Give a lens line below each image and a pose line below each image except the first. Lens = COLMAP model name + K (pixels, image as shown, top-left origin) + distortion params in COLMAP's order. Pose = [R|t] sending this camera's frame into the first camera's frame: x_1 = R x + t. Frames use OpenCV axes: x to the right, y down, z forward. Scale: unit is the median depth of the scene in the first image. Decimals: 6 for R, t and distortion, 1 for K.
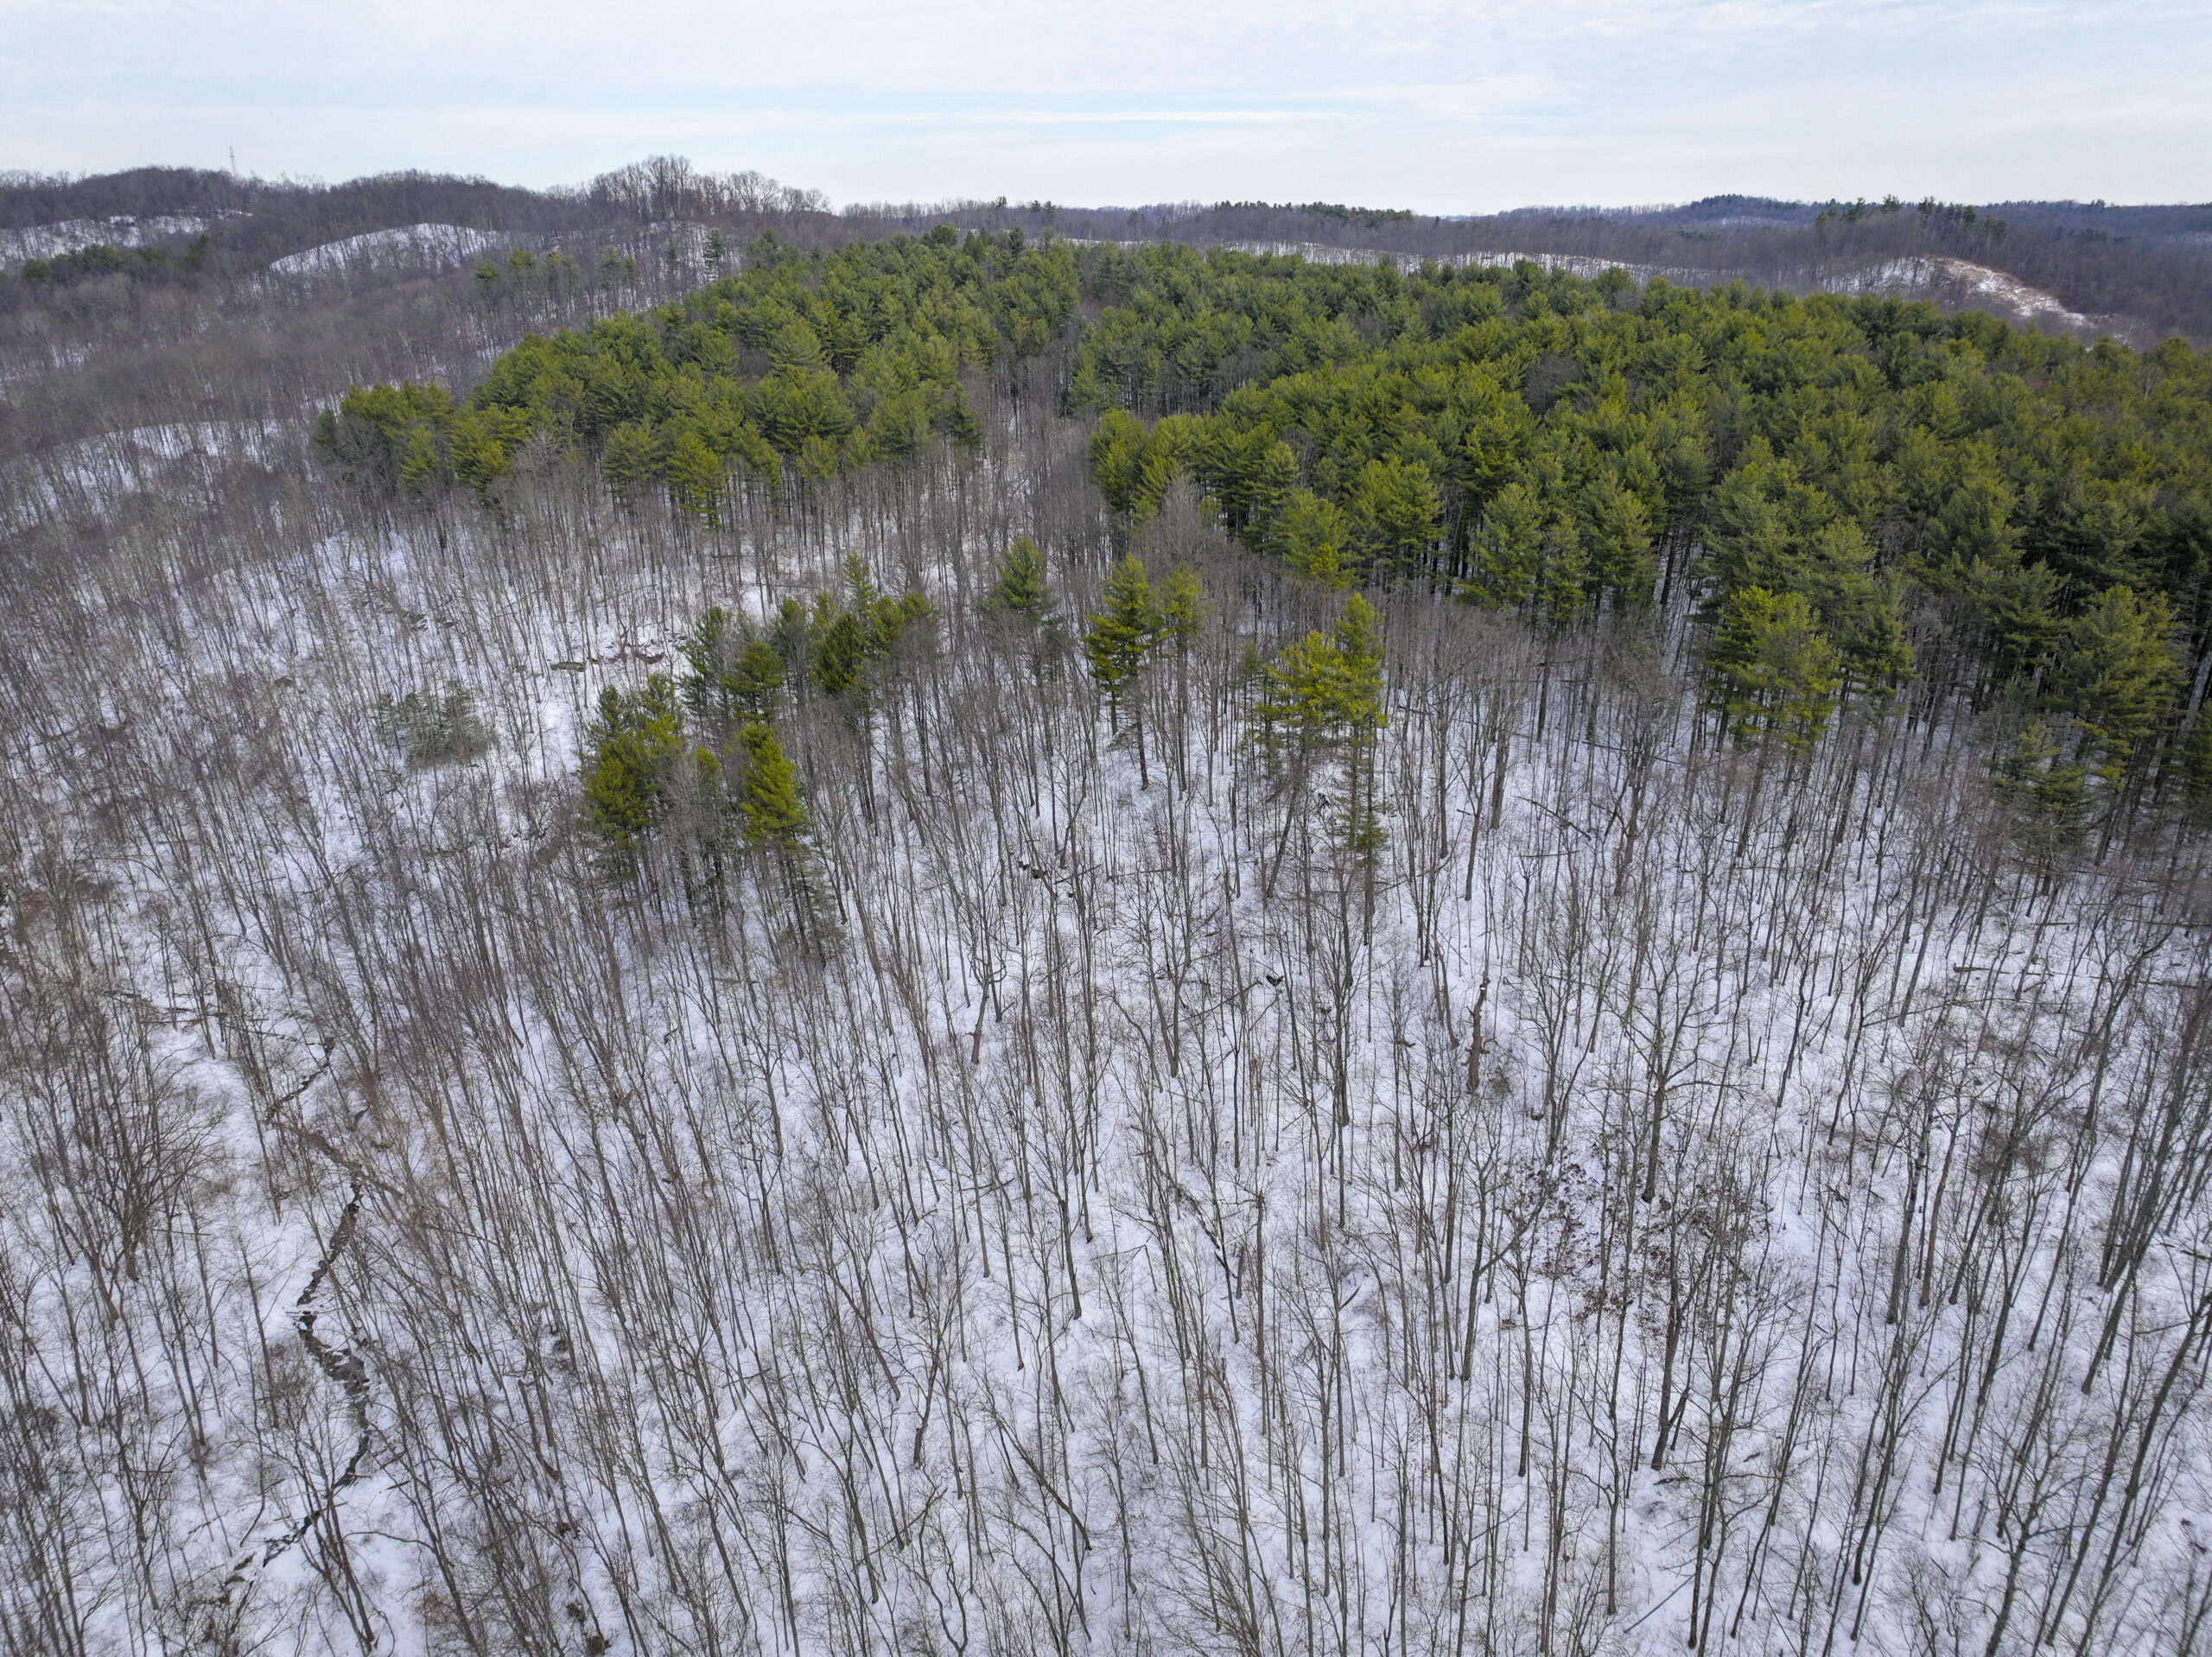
lens RADIAL K [[1564.1, 0, 1100.4], [0, 1564.1, 828.4], [0, 0, 1]] dist [0.010185, 0.009945]
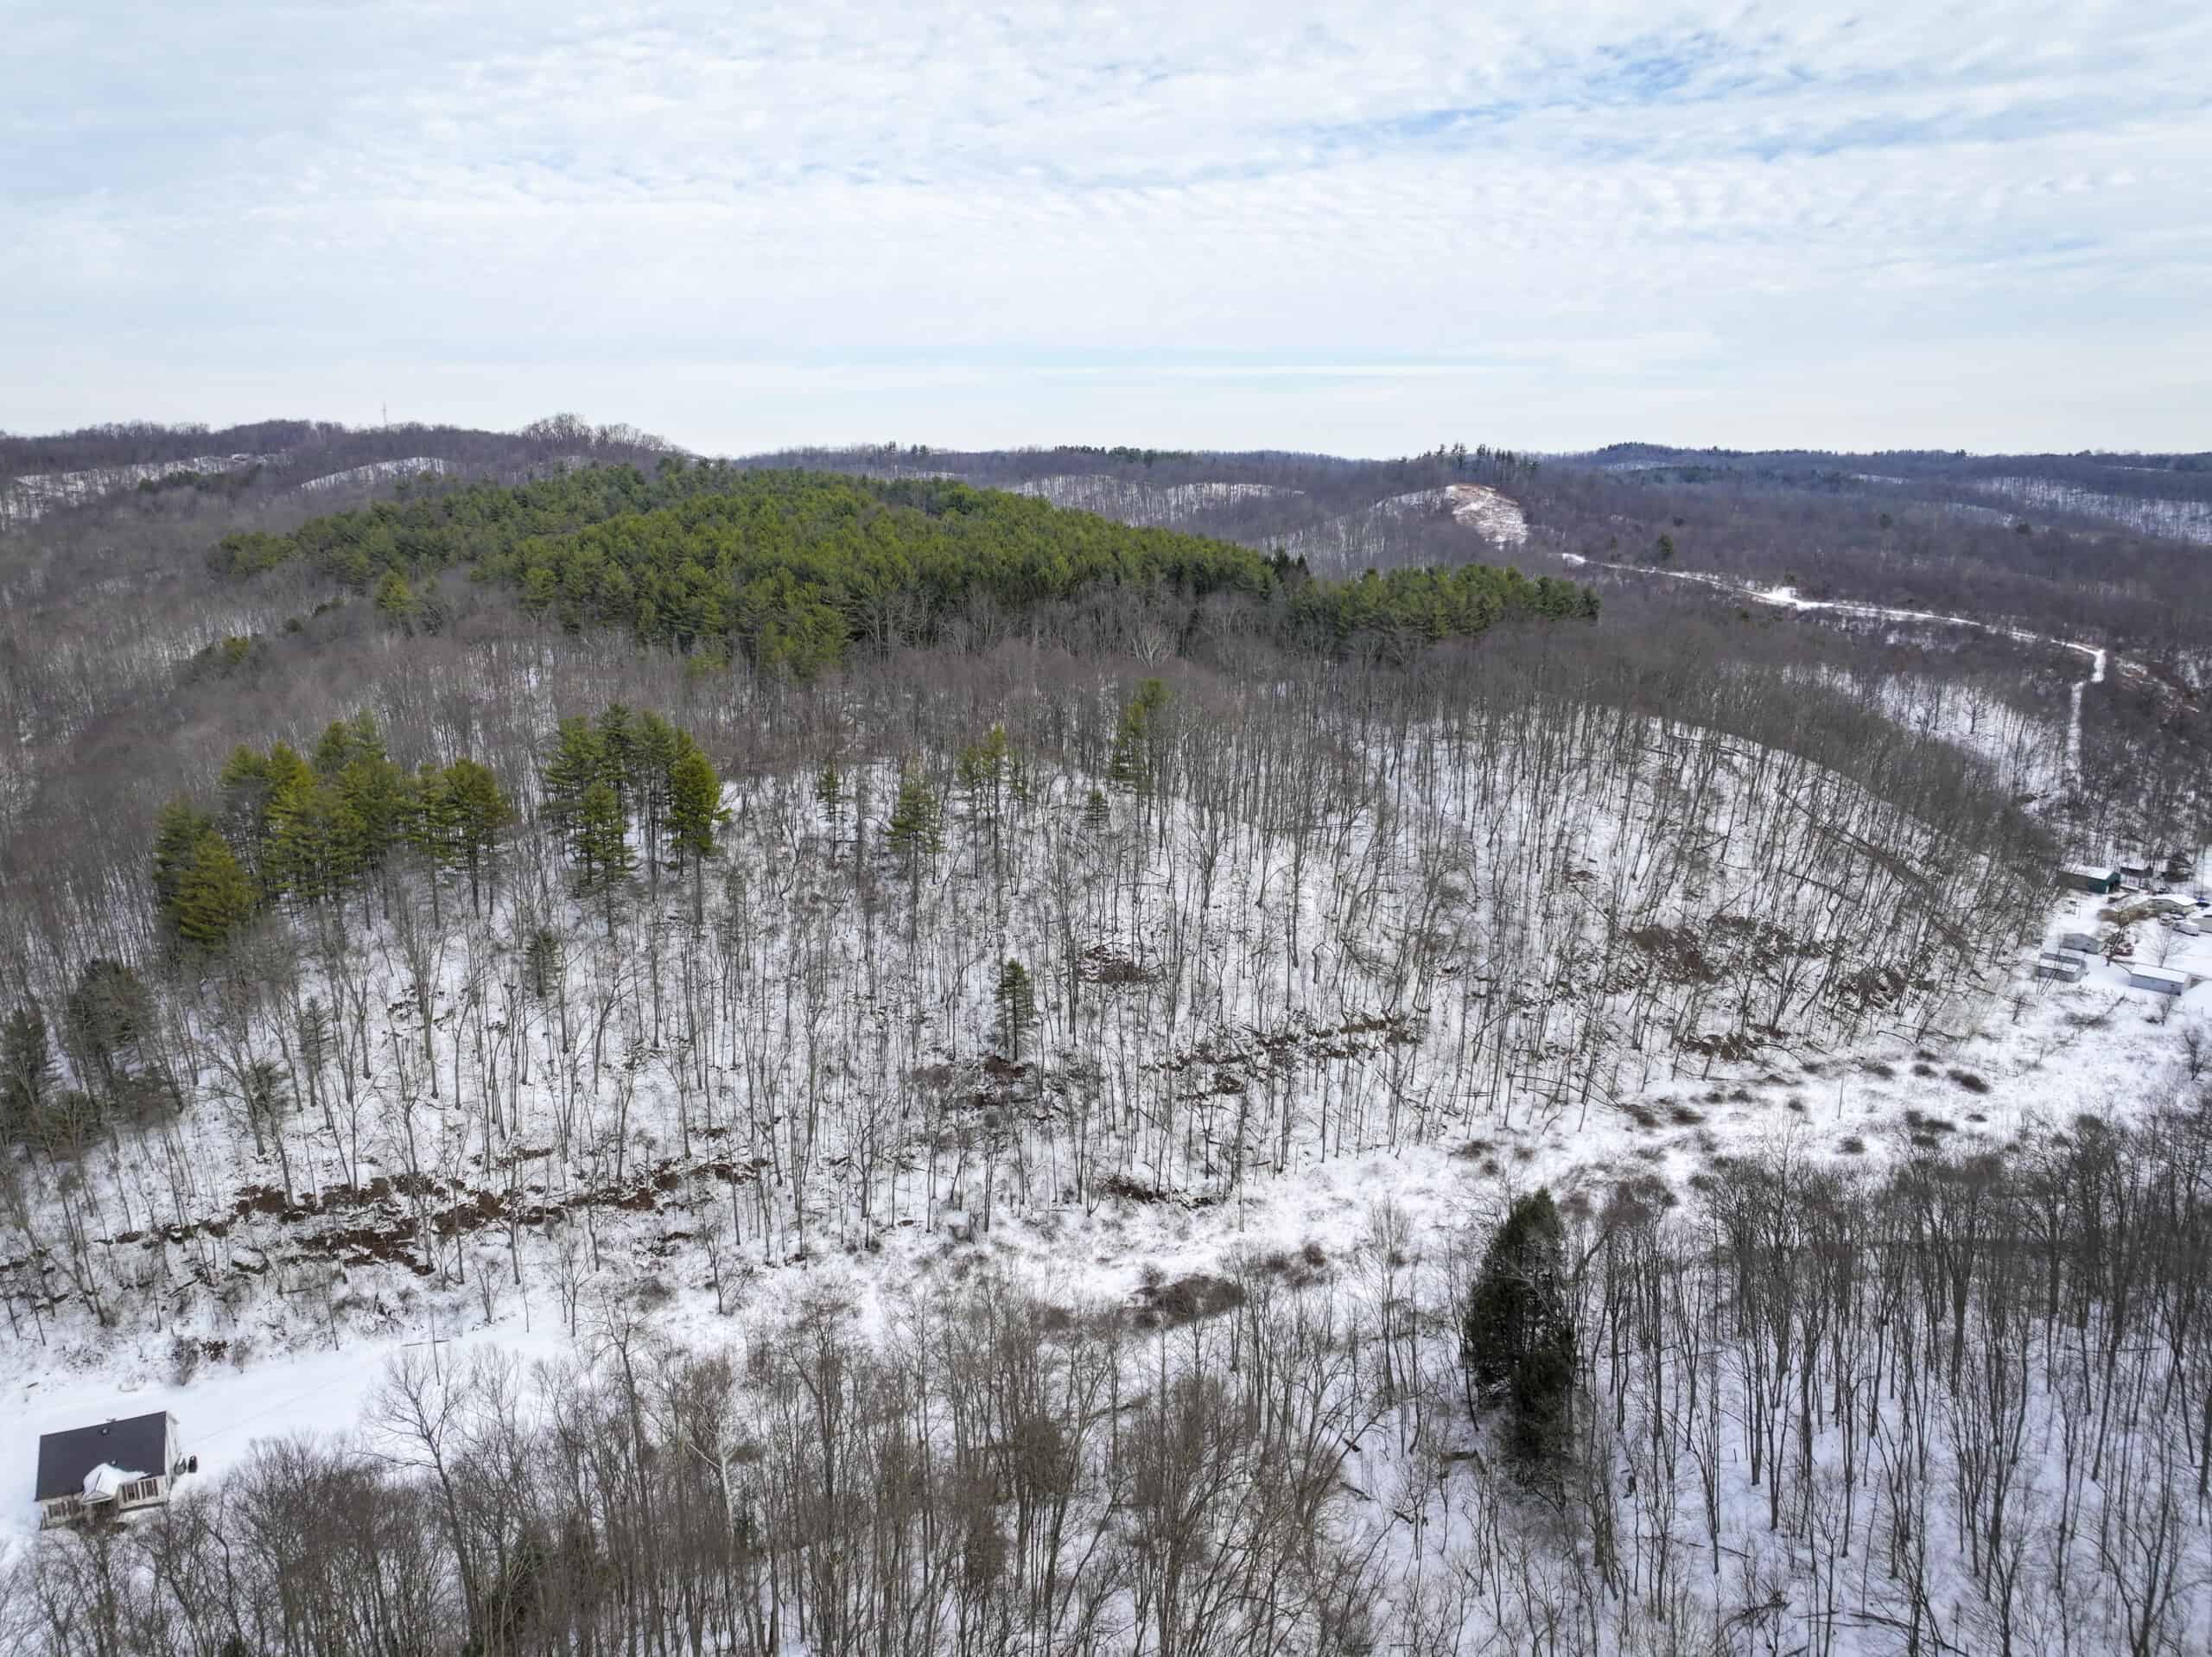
lens RADIAL K [[1561.7, 0, 1113.7], [0, 1561.7, 818.9], [0, 0, 1]] dist [-0.001134, 0.014186]
pose [[0.996853, 0.021829, -0.076208, 0.277130], [-0.032708, 0.988956, -0.144559, 0.111351], [0.072211, 0.146596, 0.986557, -0.275550]]
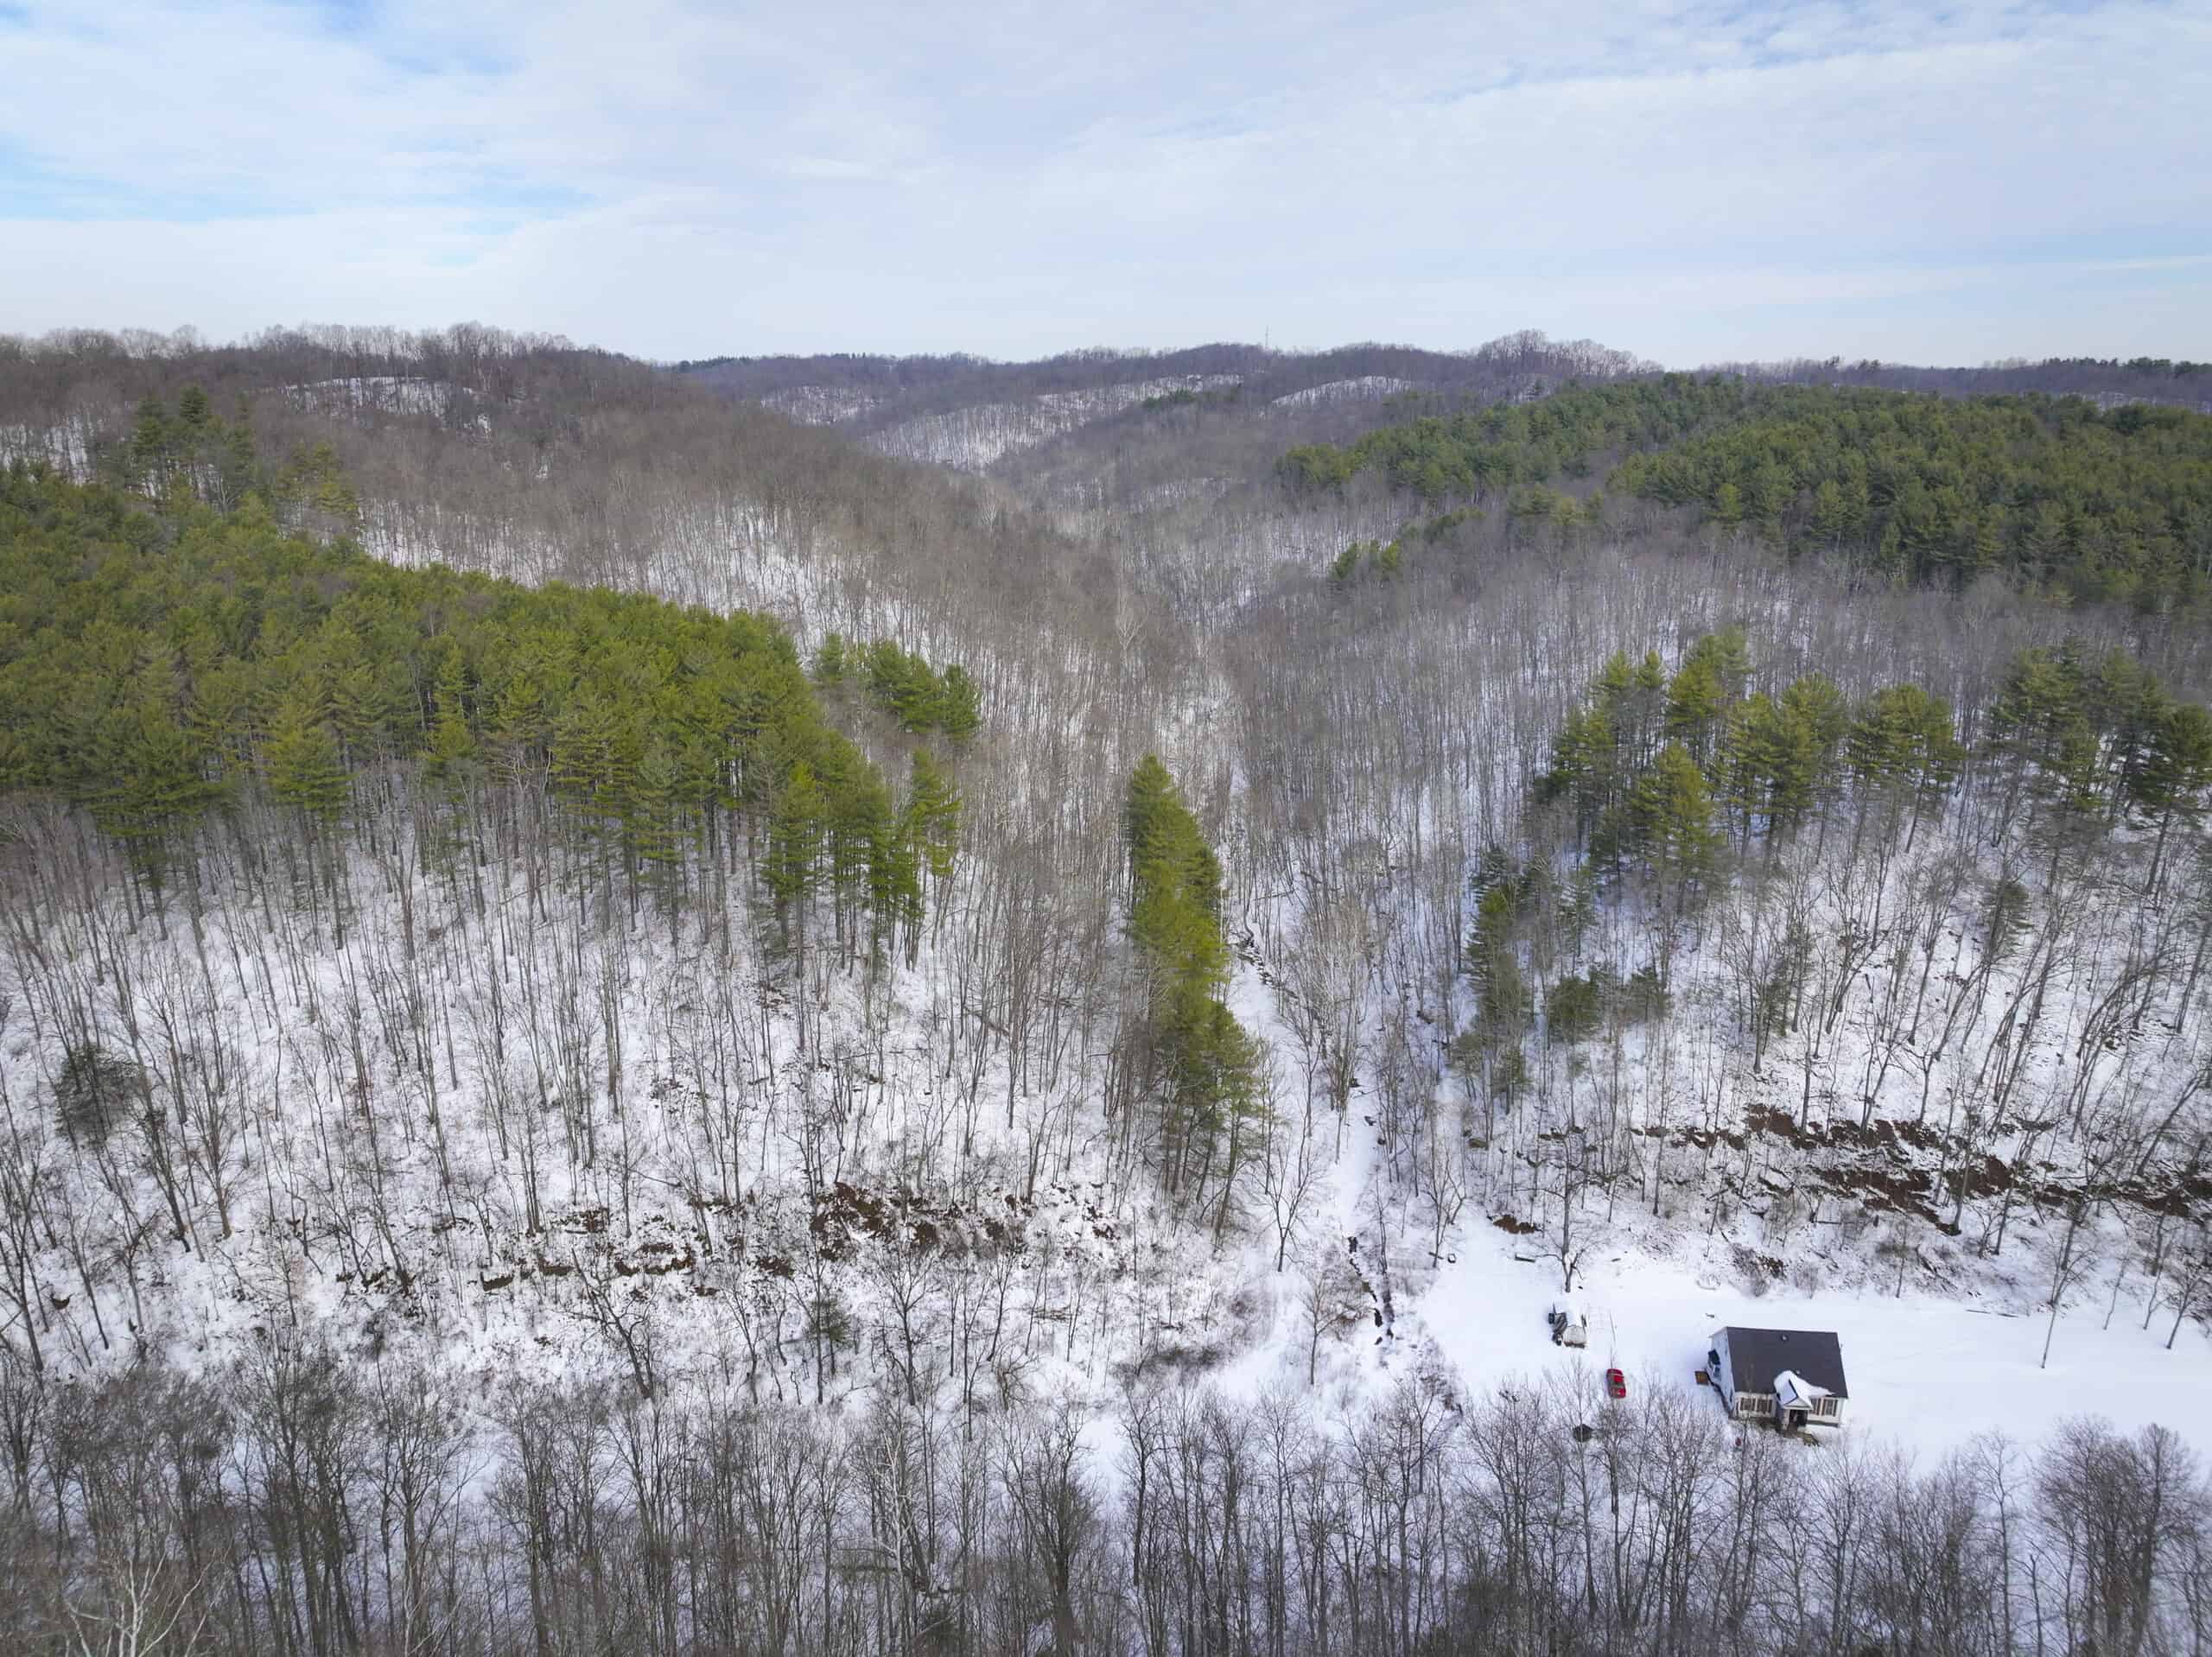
lens RADIAL K [[1561.7, 0, 1110.9], [0, 1561.7, 833.3], [0, 0, 1]] dist [-0.001134, 0.014186]
pose [[0.844664, 0.150078, -0.513828, 0.165002], [-0.195601, 0.980048, -0.035290, 0.123642], [0.498280, 0.130314, 0.857167, -0.296445]]
